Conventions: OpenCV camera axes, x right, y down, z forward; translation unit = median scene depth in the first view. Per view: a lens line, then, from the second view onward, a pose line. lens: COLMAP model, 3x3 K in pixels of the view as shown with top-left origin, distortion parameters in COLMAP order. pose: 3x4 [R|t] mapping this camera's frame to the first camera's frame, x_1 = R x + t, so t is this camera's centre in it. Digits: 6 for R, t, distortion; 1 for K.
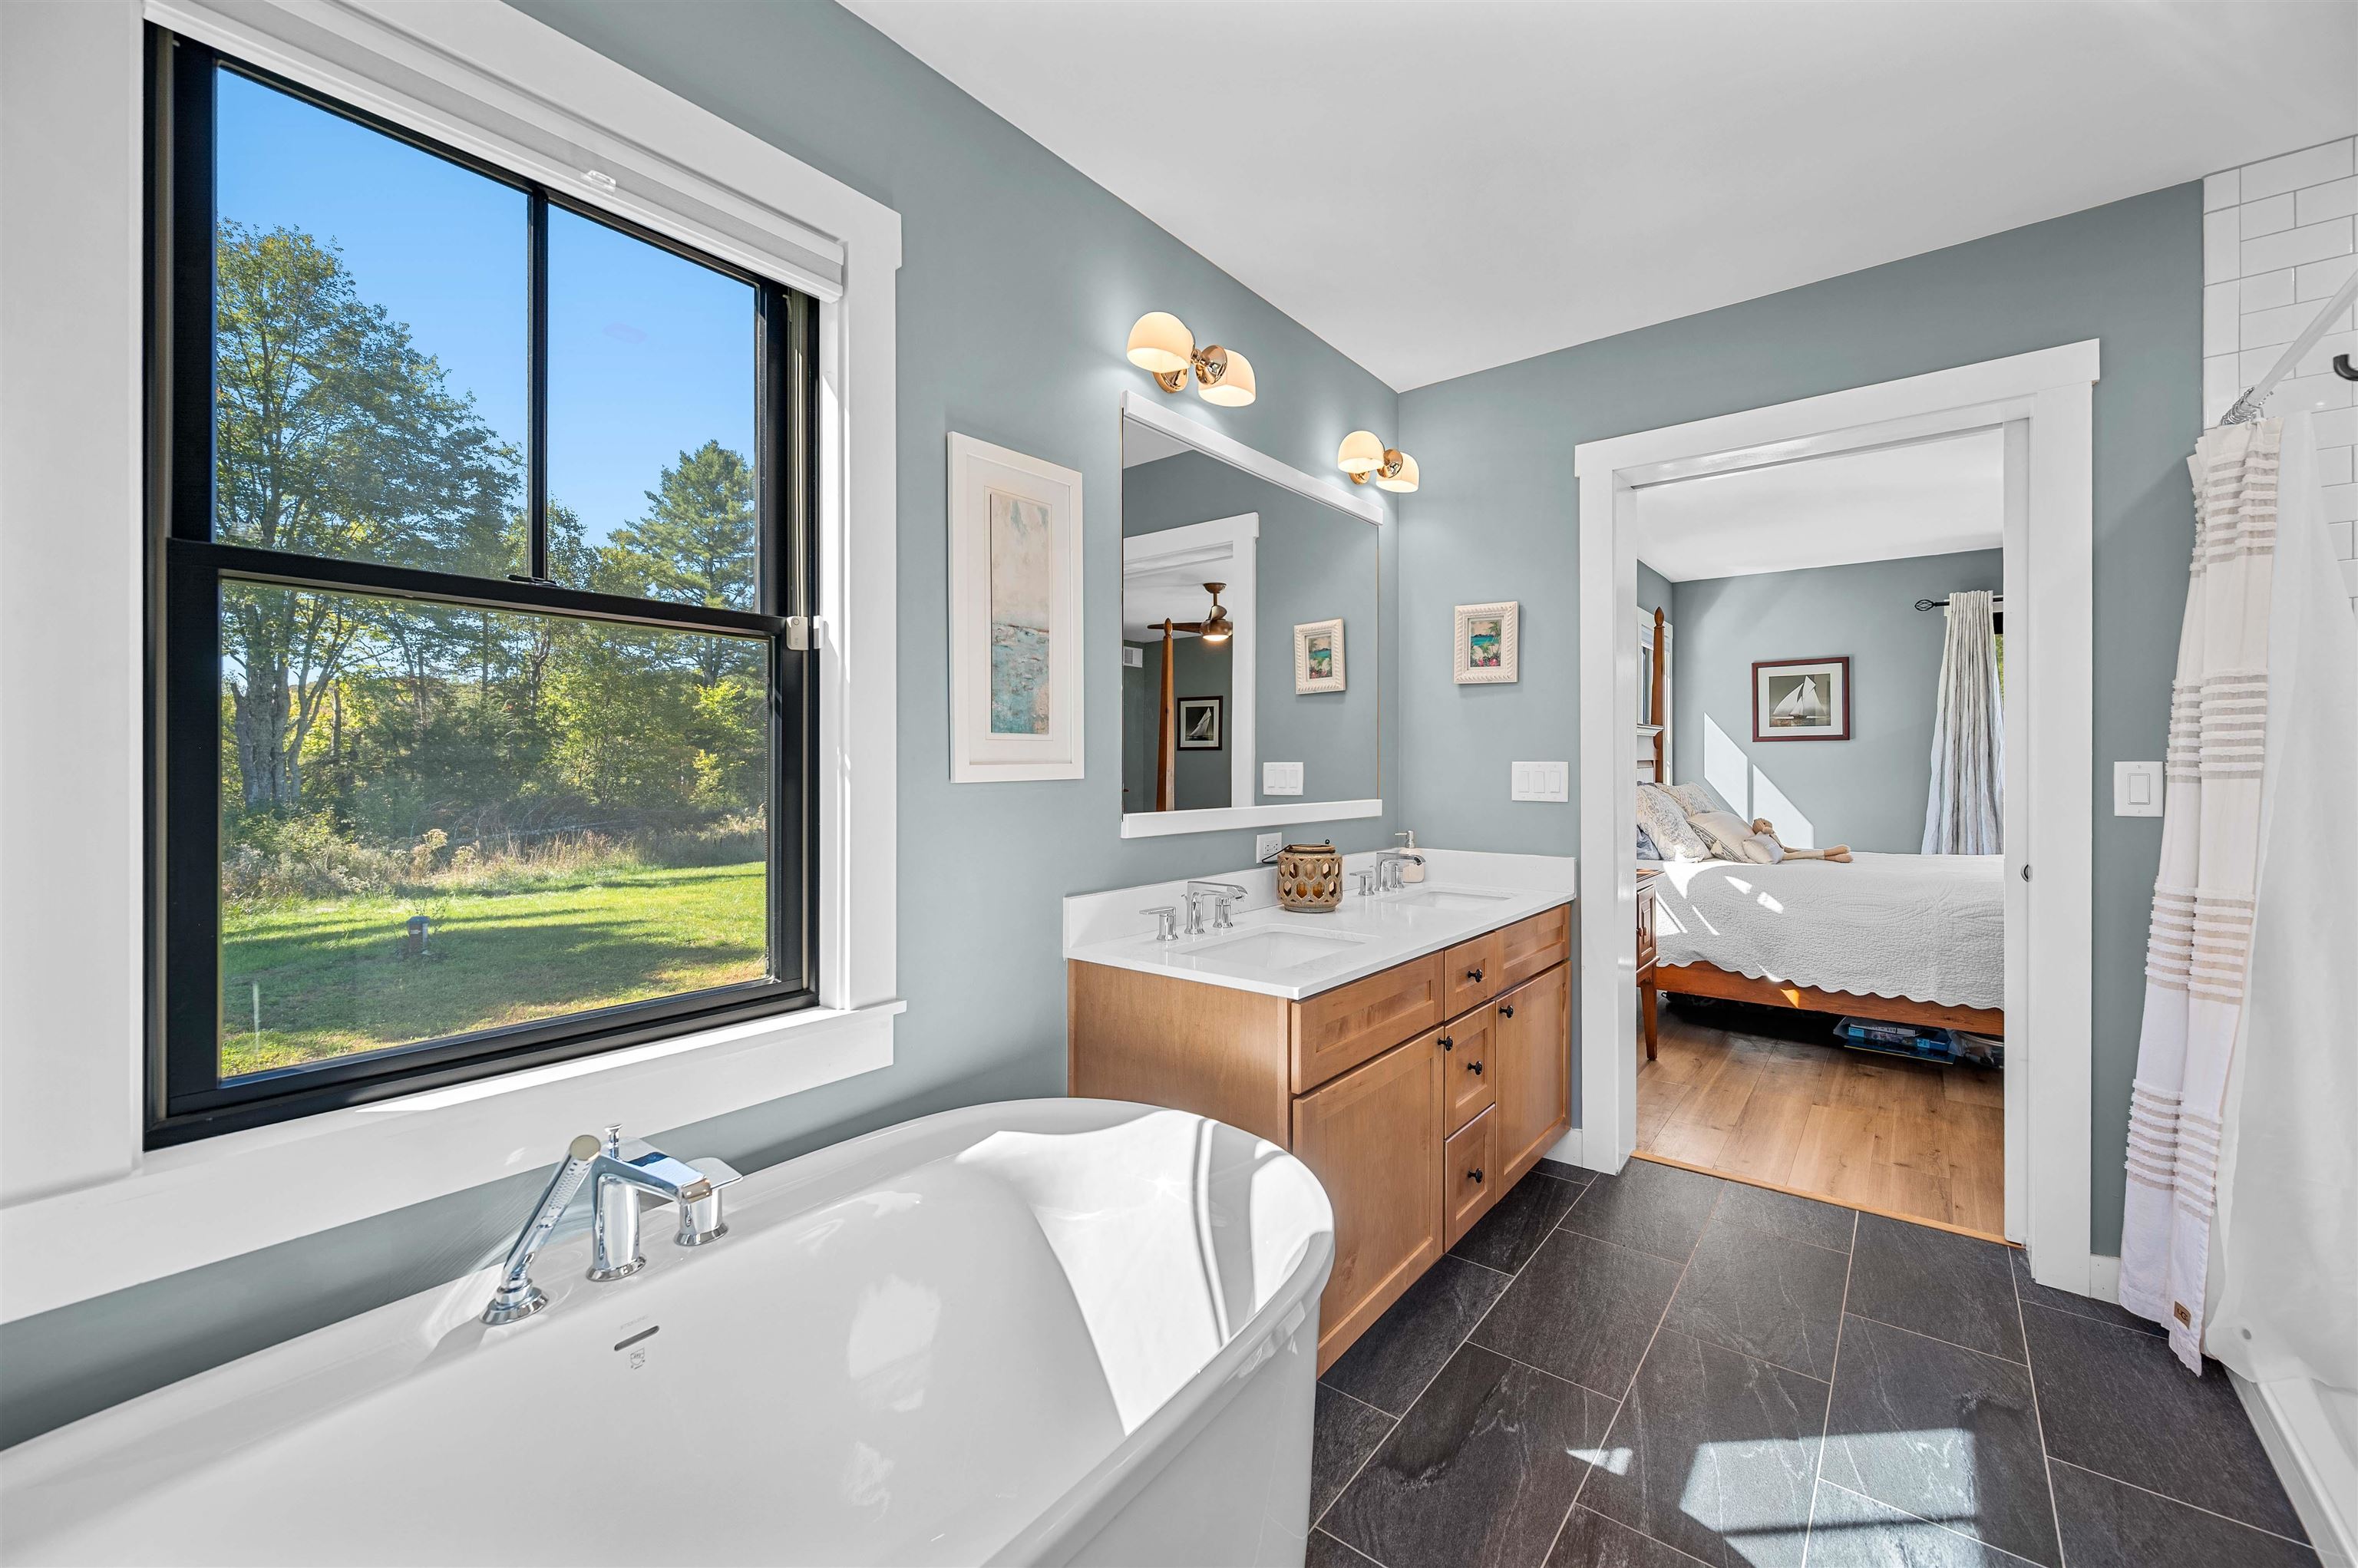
lens RADIAL K [[938.6, 0, 1180.1], [0, 938.6, 763.4], [0, 0, 1]] dist [-0.000233, -0.000072]
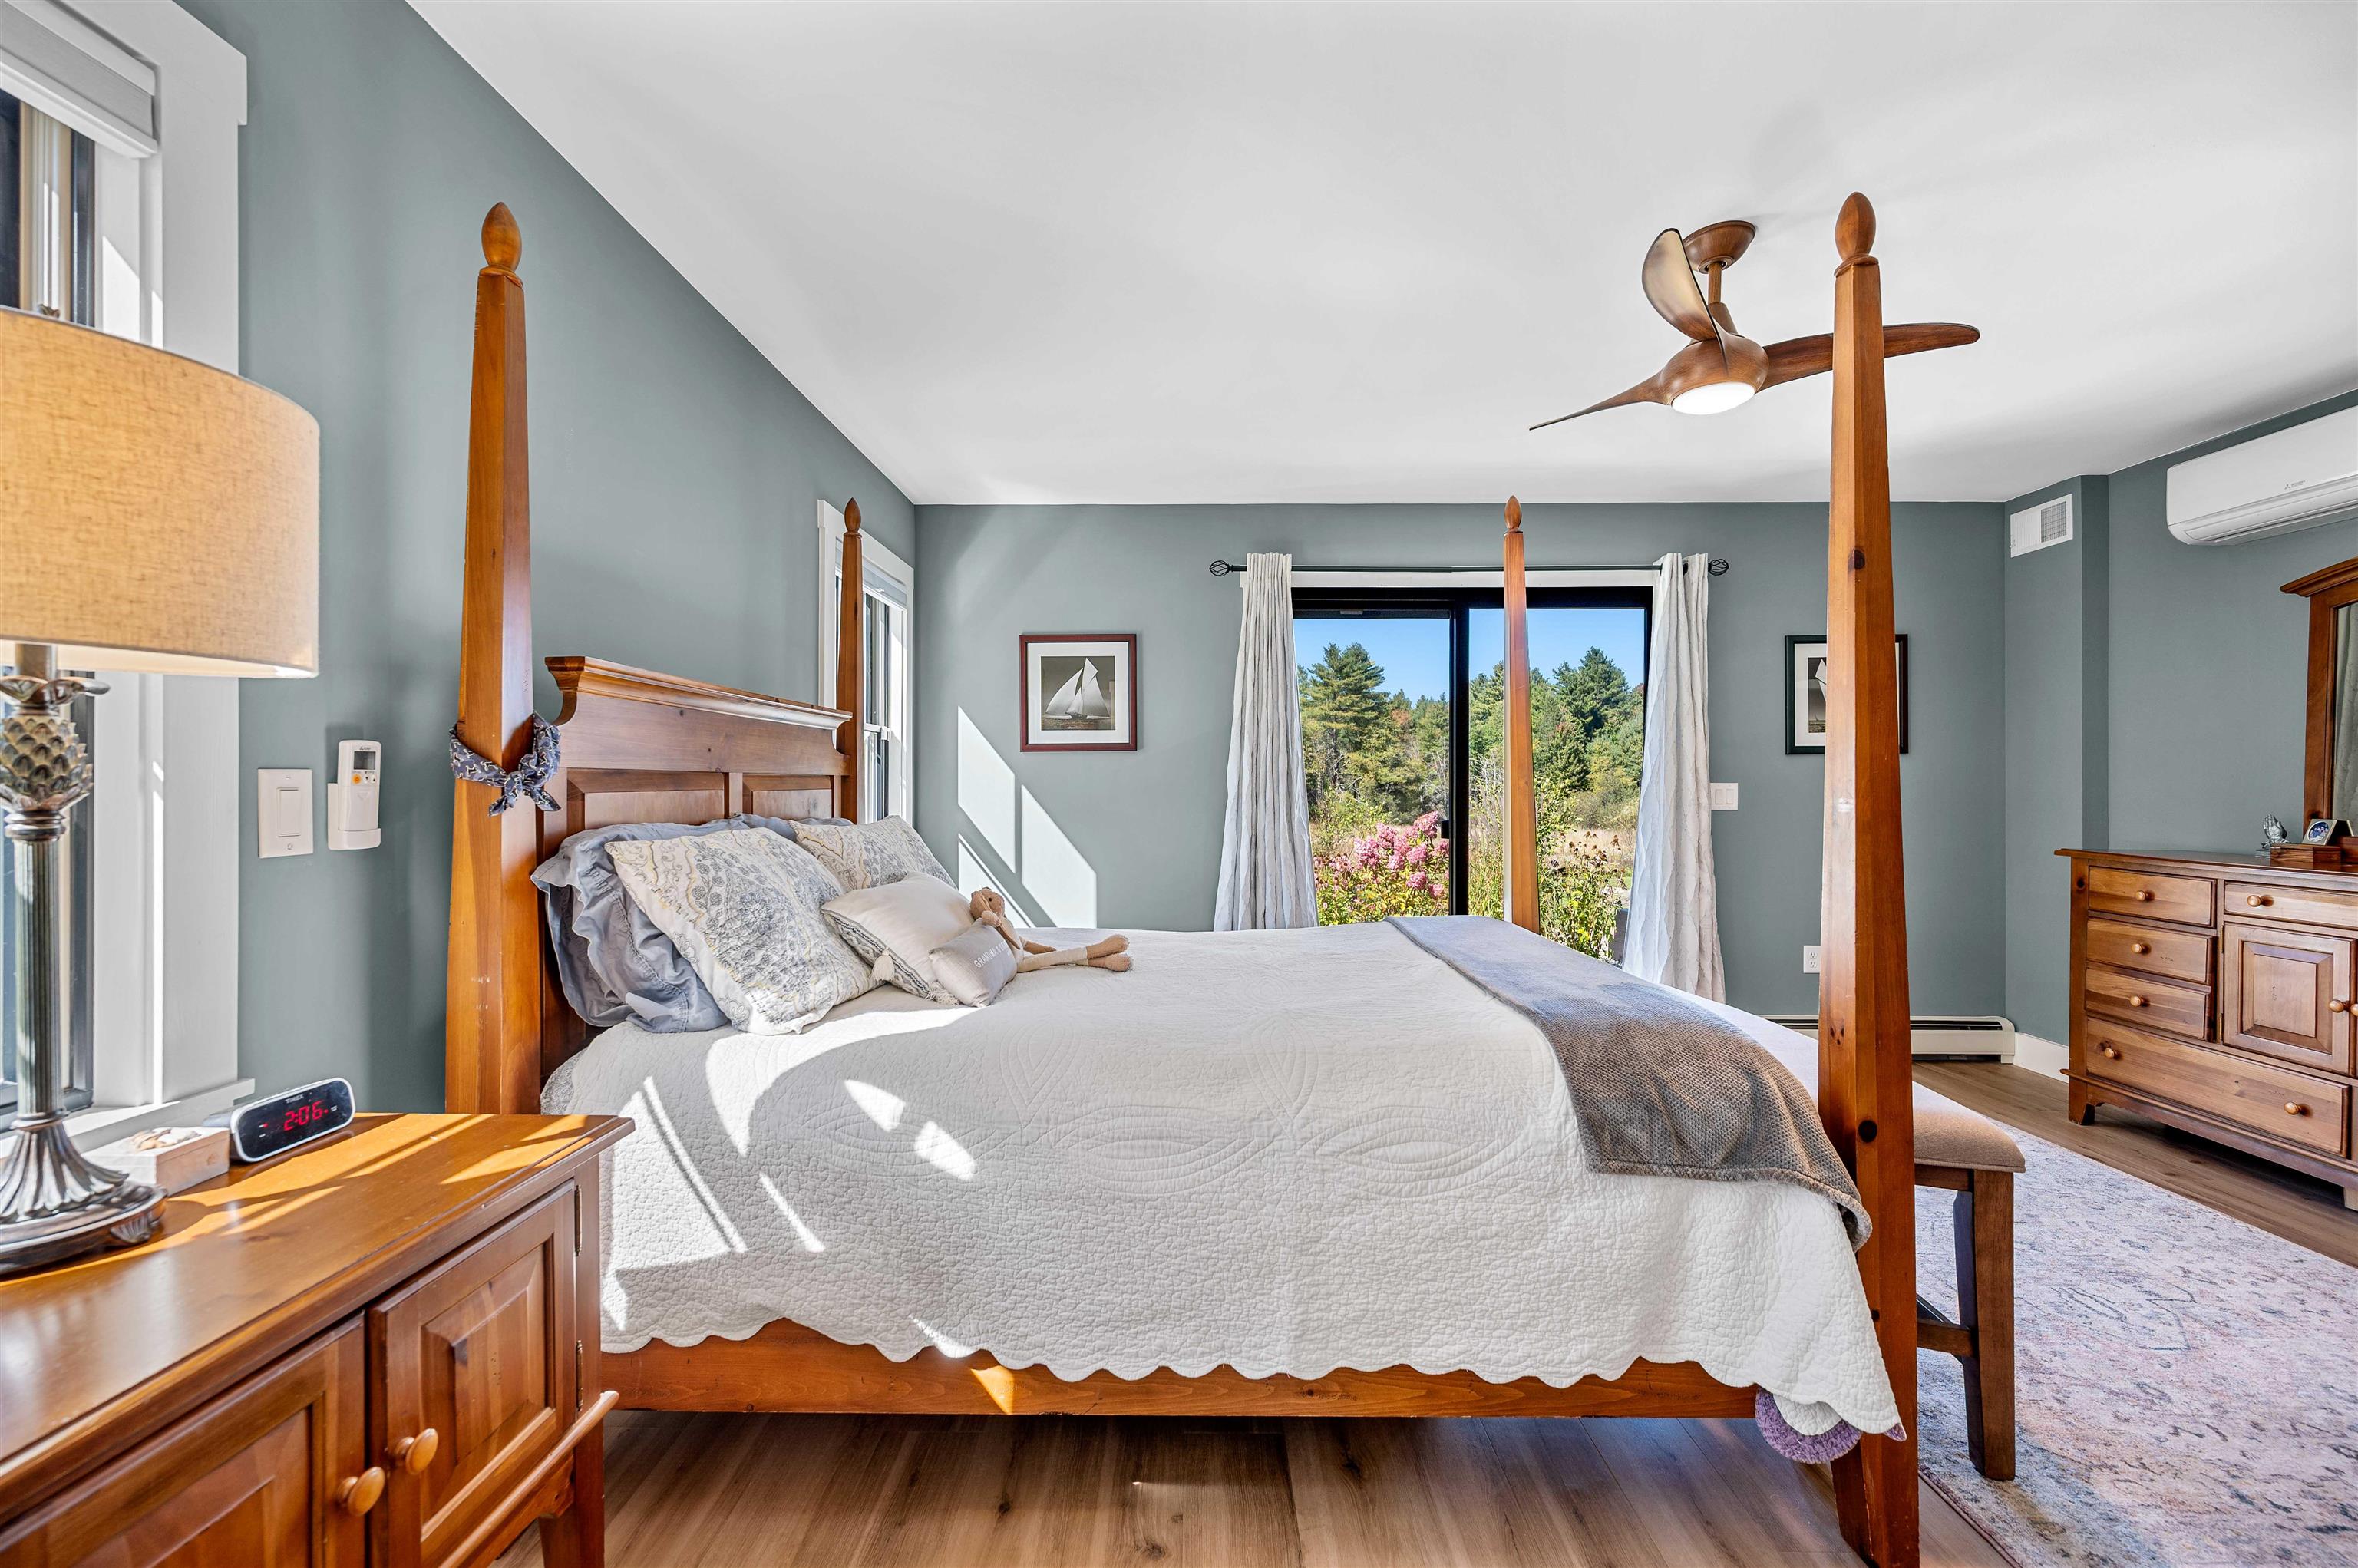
lens RADIAL K [[927.5, 0, 1174.0], [0, 927.5, 786.9], [0, 0, 1]] dist [-0.000614, -0.000091]
pose [[0.796517, 0.001570, 0.604614, 0.412694], [-0.002362, 0.999997, 0.000515, 0.003163], [-0.604611, -0.001838, 0.796519, 0.561271]]
